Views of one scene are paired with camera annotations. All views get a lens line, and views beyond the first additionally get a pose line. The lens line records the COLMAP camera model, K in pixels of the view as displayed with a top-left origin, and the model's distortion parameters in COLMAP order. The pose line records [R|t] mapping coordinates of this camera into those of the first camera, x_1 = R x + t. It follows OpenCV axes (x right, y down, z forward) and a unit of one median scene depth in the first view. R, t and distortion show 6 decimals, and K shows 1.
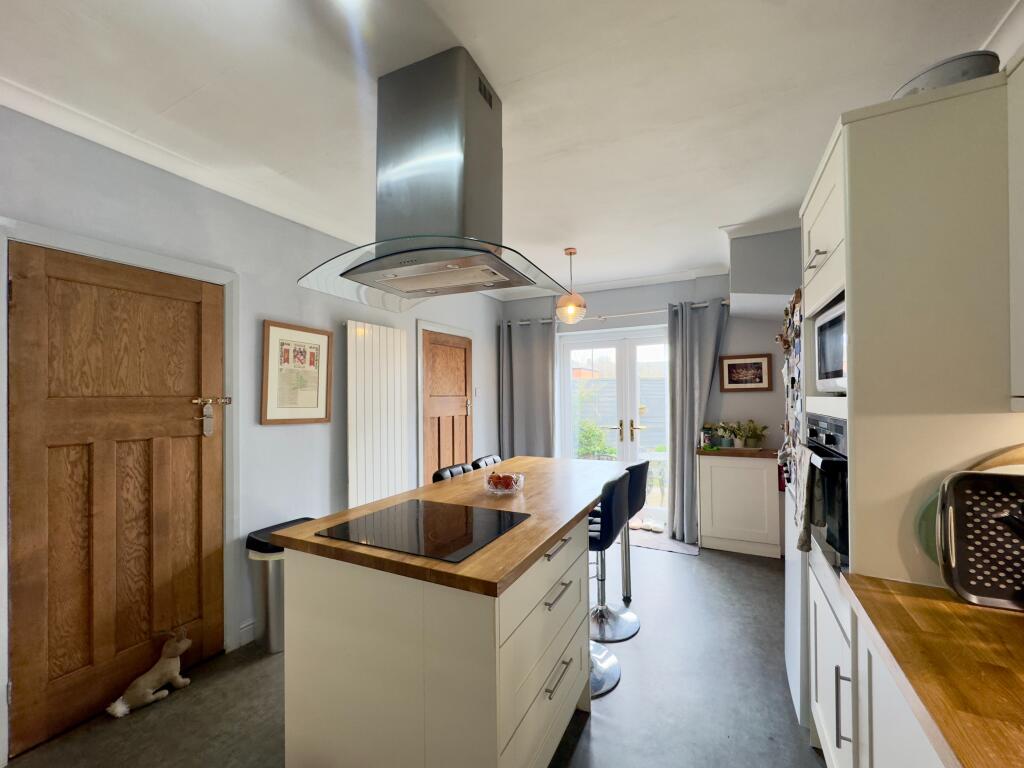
lens RADIAL K [[411.7, 0, 512.0], [0, 411.7, 384.0], [0, 0, 1]] dist [0.000046, 0.000123]
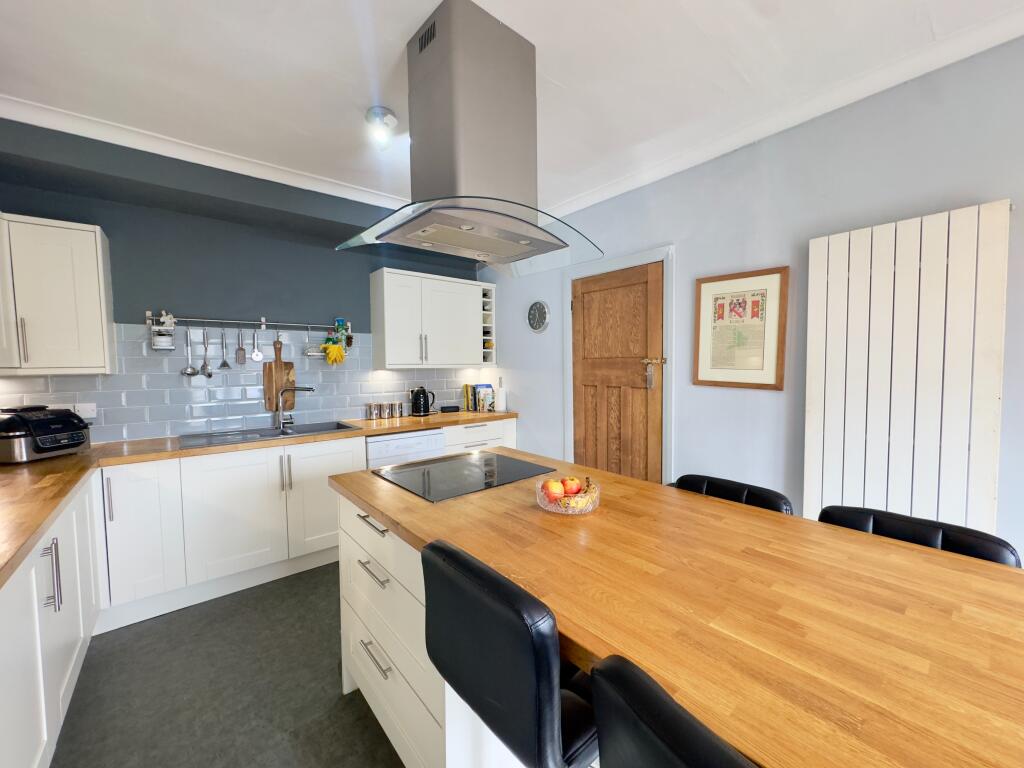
lens RADIAL K [[411.7, 0, 512.0], [0, 411.7, 384.0], [0, 0, 1]] dist [0.000046, 0.000123]
pose [[-0.398515, 0.067898, -0.914645, 0.559657], [0.046360, 0.997472, 0.053848, 0.024090], [0.915989, -0.020944, -0.400656, 1.128809]]
